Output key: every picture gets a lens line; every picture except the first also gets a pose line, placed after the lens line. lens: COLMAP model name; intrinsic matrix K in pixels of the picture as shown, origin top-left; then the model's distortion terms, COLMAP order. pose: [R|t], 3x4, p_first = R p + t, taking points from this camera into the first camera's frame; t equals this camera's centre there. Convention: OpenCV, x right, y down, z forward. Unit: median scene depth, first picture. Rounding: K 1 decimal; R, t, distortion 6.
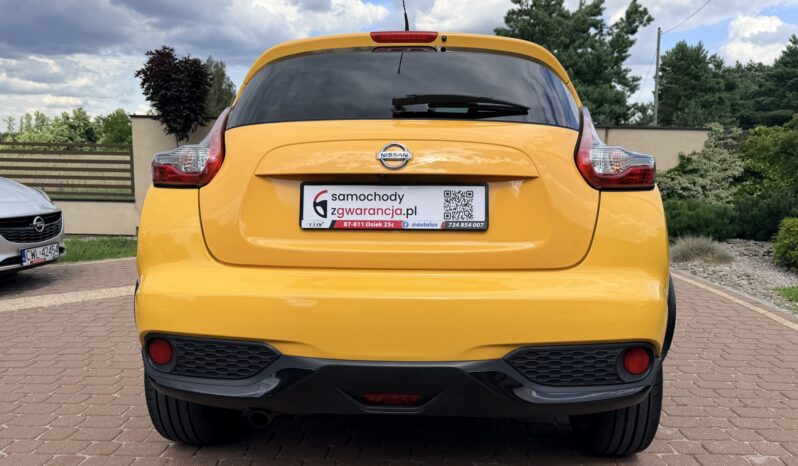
lens RADIAL K [[656.1, 0, 400.6], [0, 656.1, 213.6], [0, 0, 1]] dist [0.108078, -0.180403]
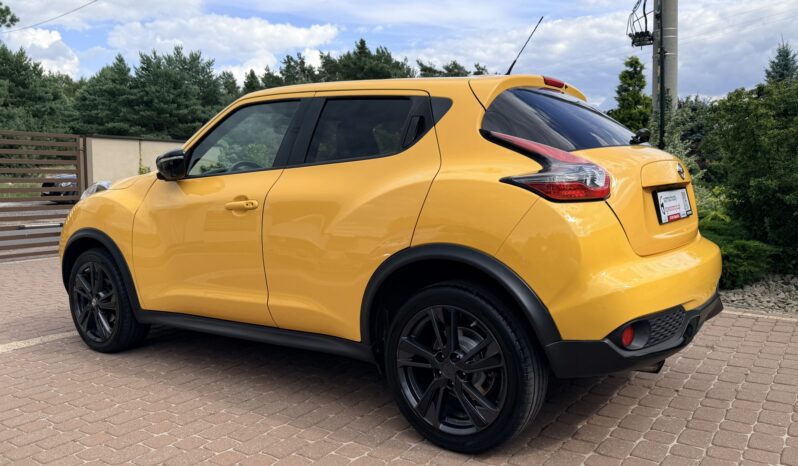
lens RADIAL K [[664.9, 0, 404.1], [0, 664.9, 212.3], [0, 0, 1]] dist [0.115673, -0.184048]
pose [[0.537861, -0.068281, 0.840264, -1.652323], [0.083879, 0.996103, 0.027253, -0.086252], [-0.838851, 0.055822, 0.541492, 0.678200]]
